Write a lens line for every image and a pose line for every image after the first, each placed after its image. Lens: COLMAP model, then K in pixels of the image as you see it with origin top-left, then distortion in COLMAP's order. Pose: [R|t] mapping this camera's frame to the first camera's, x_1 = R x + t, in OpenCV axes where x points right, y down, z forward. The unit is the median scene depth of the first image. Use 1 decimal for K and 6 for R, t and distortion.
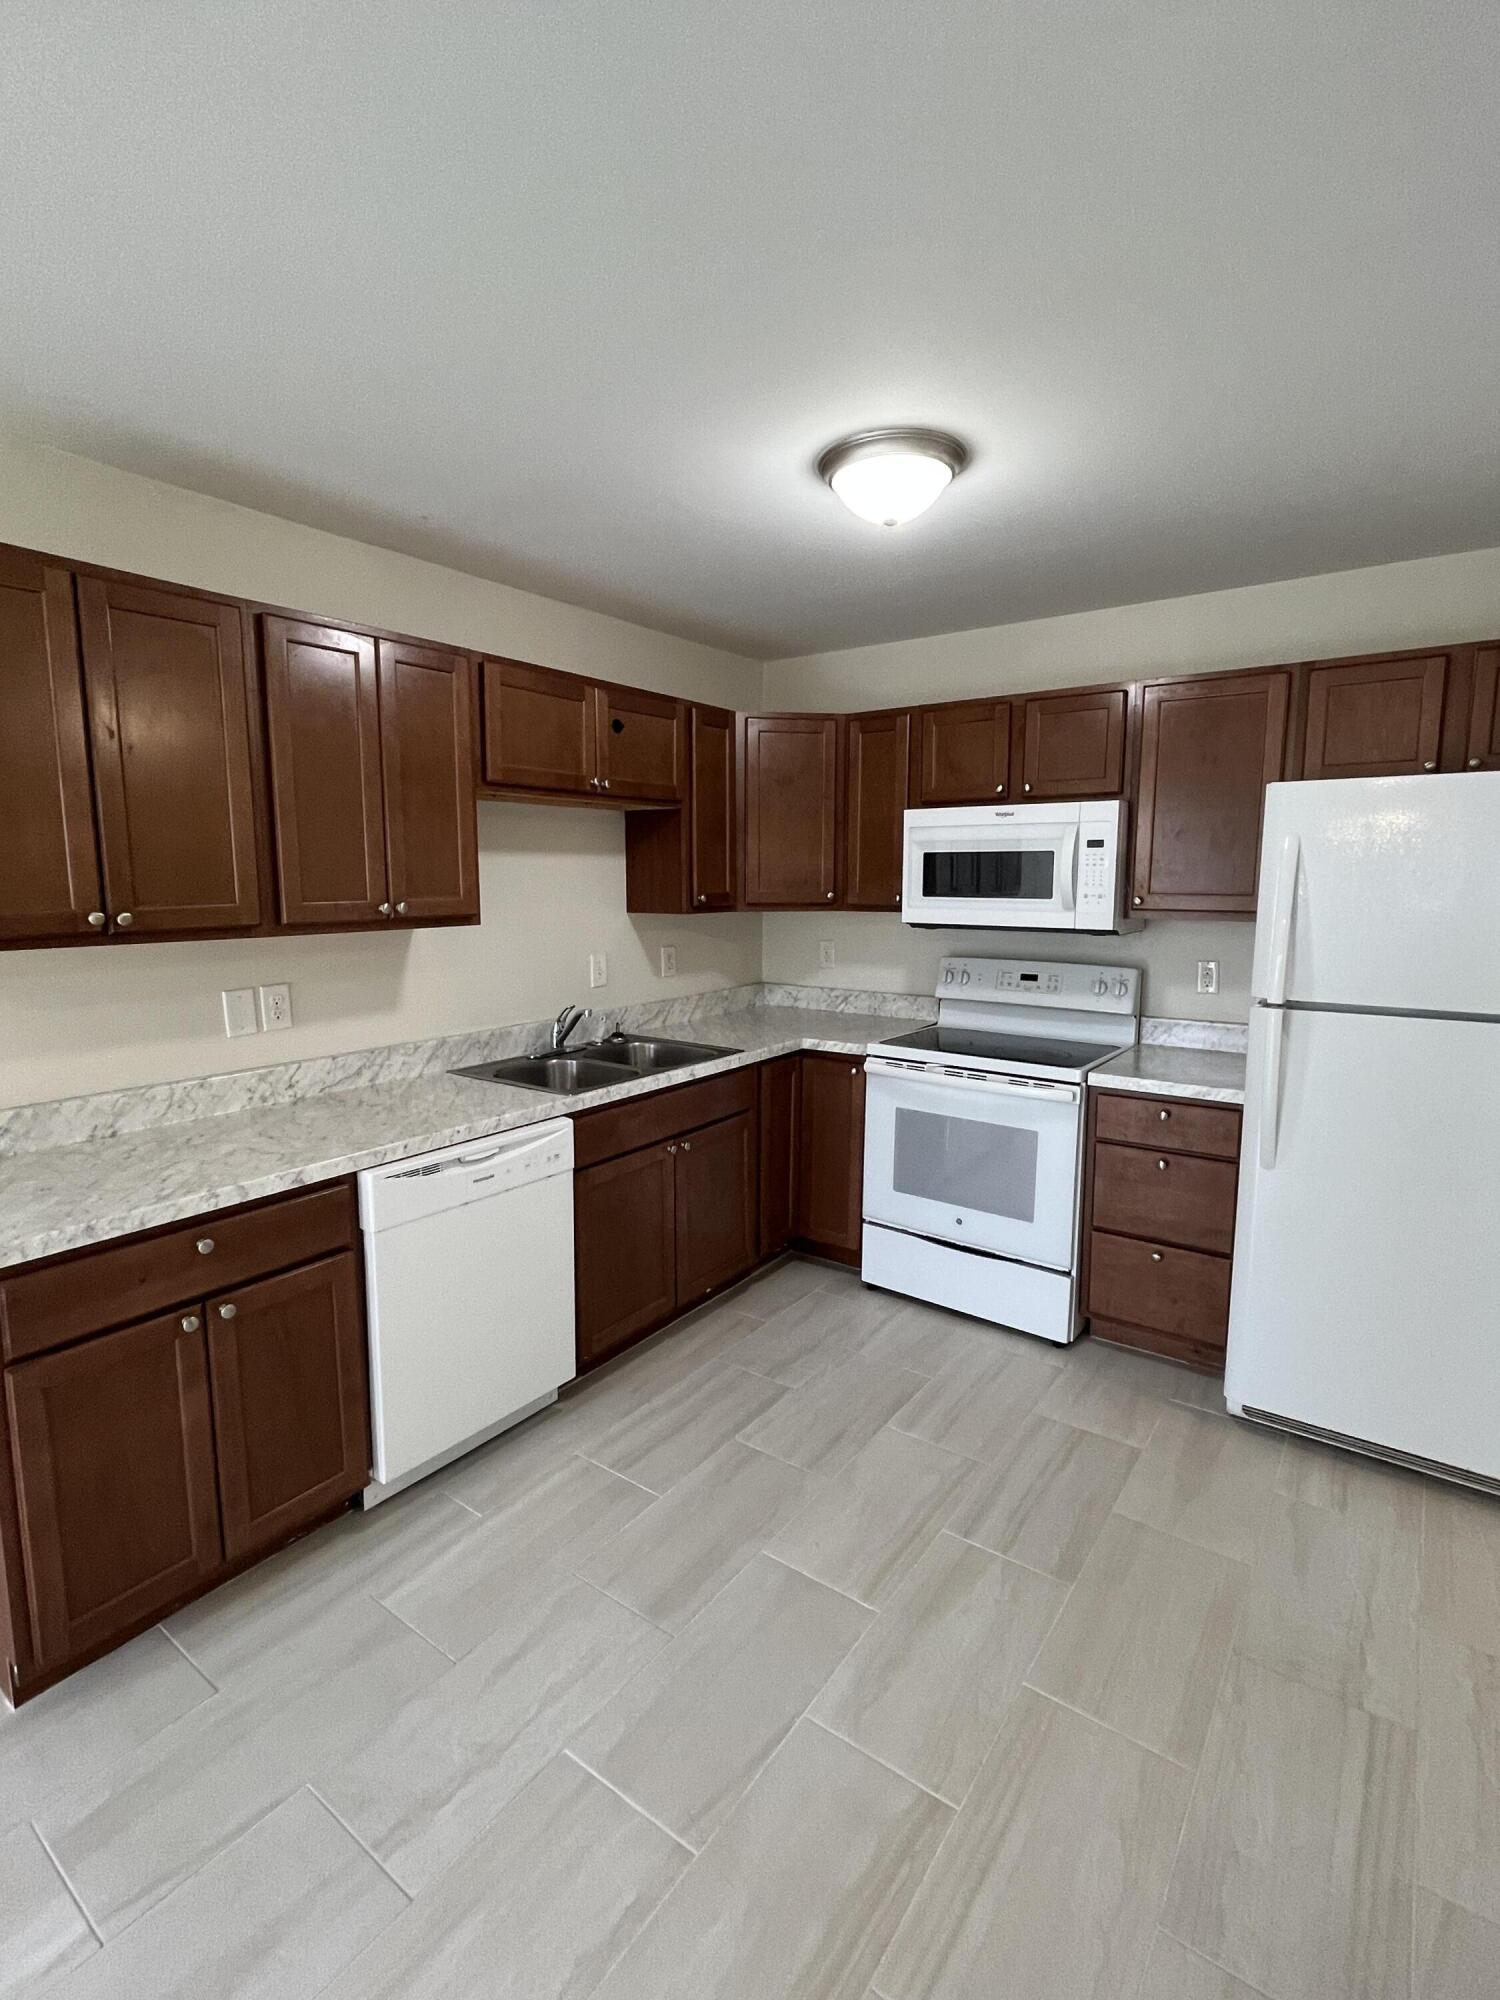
lens RADIAL K [[937.7, 0, 745.6], [0, 937.7, 993.4], [0, 0, 1]] dist [-0.000822, -0.001820]
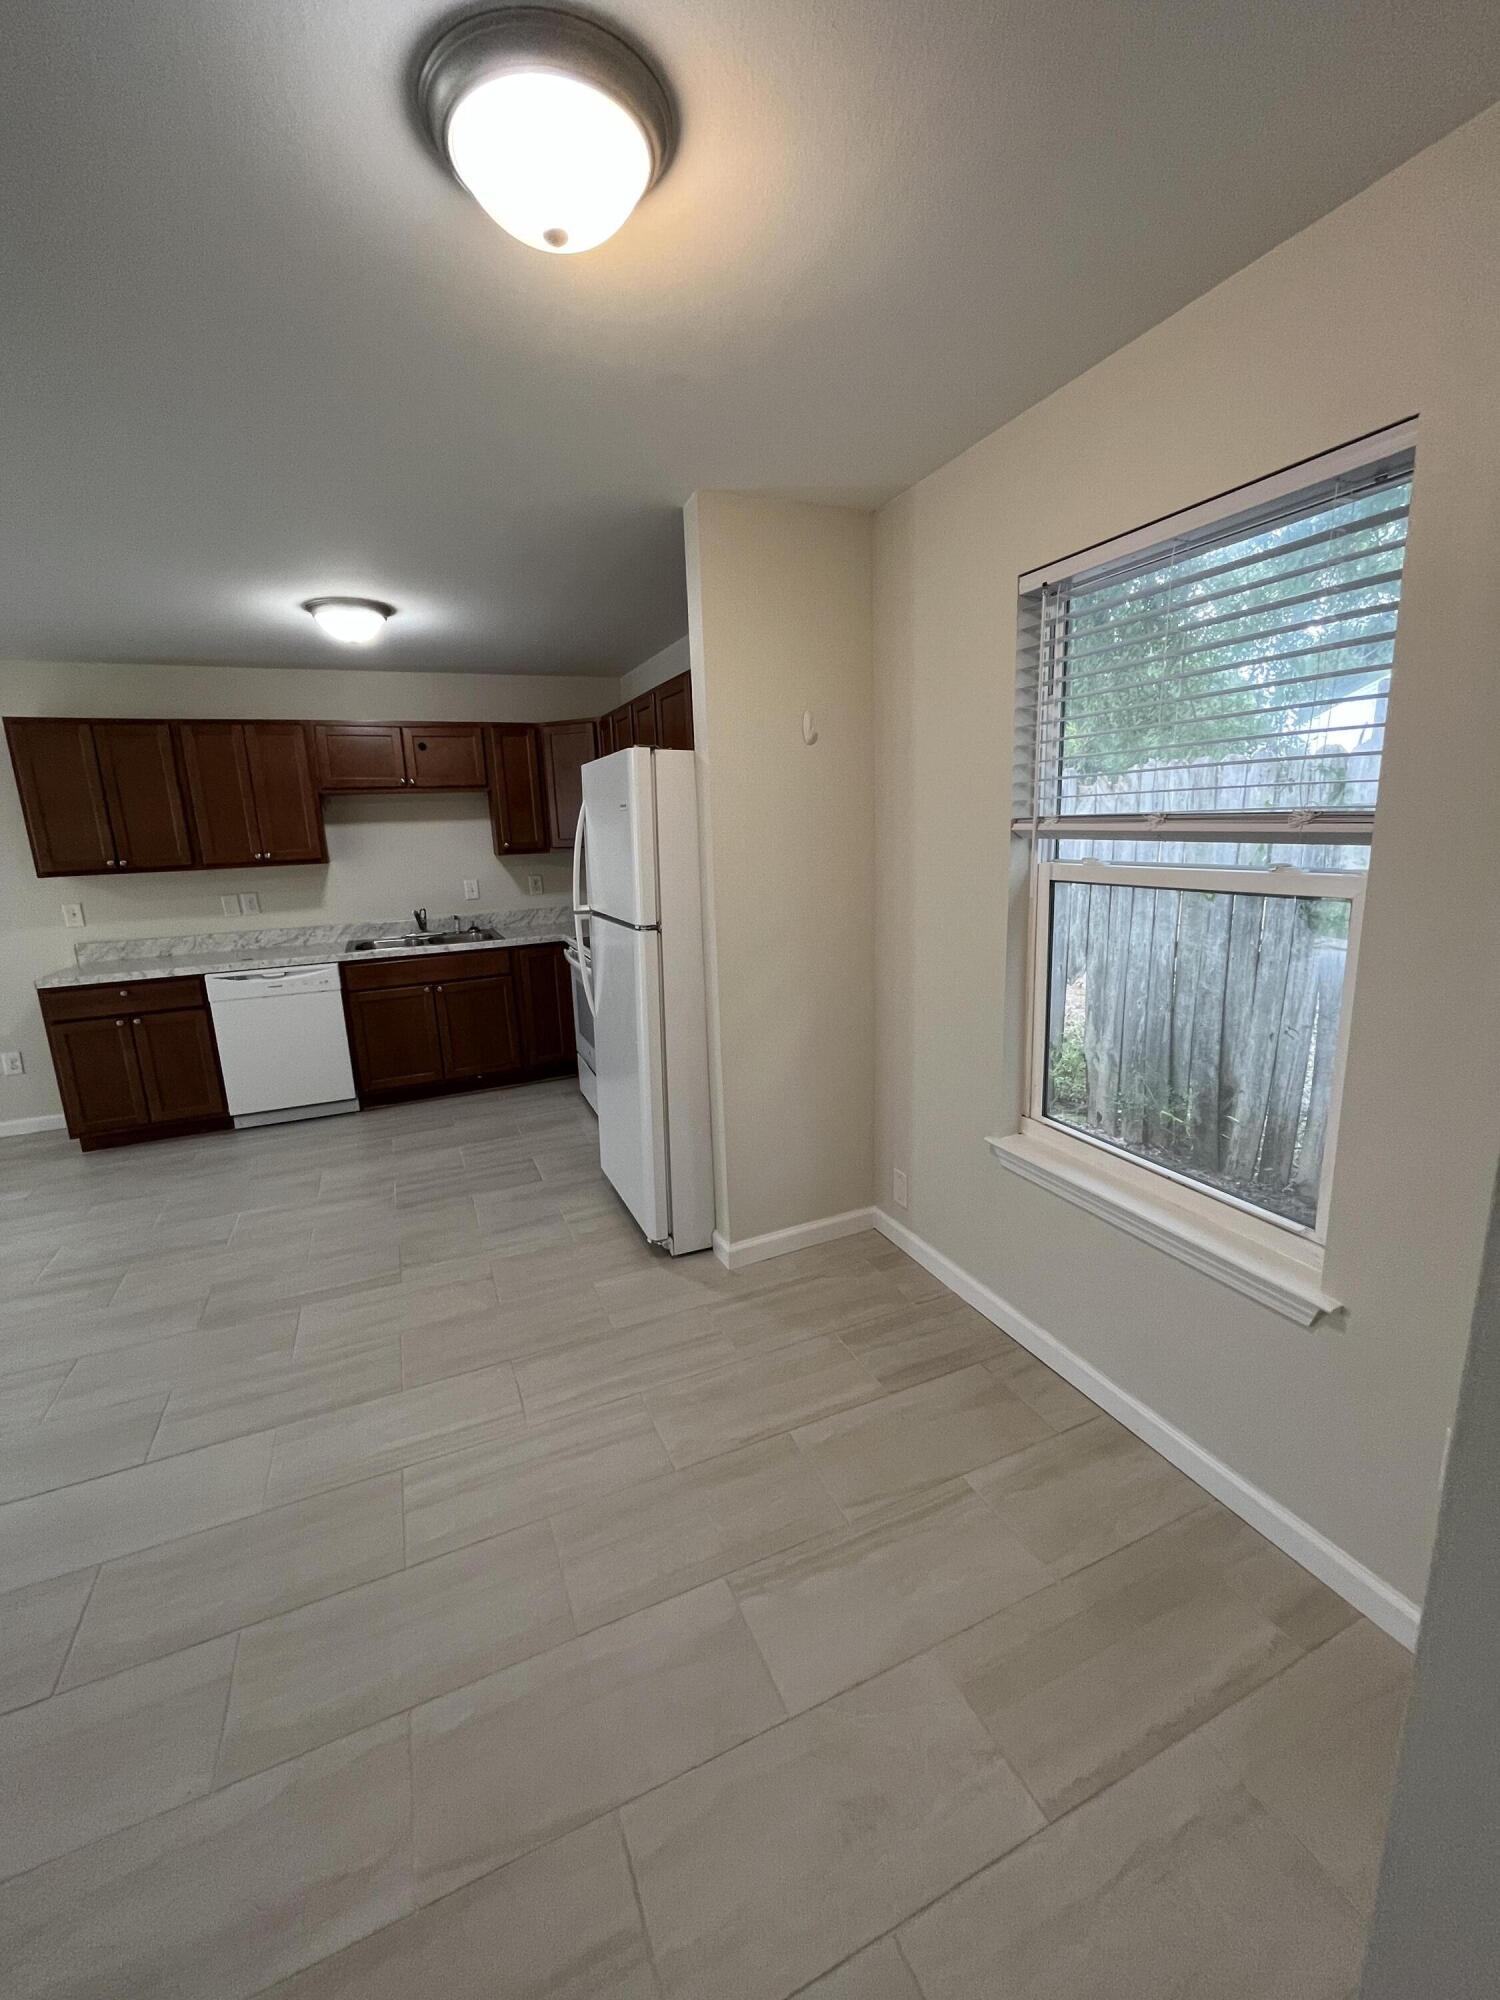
lens RADIAL K [[801.8, 0, 748.0], [0, 801.8, 1002.0], [0, 0, 1]] dist [-0.007977, -0.000110]
pose [[0.867524, 0.077619, -0.491302, 1.196528], [-0.027513, 0.993725, 0.108415, 0.007360], [0.496635, -0.080536, 0.864215, -0.016772]]
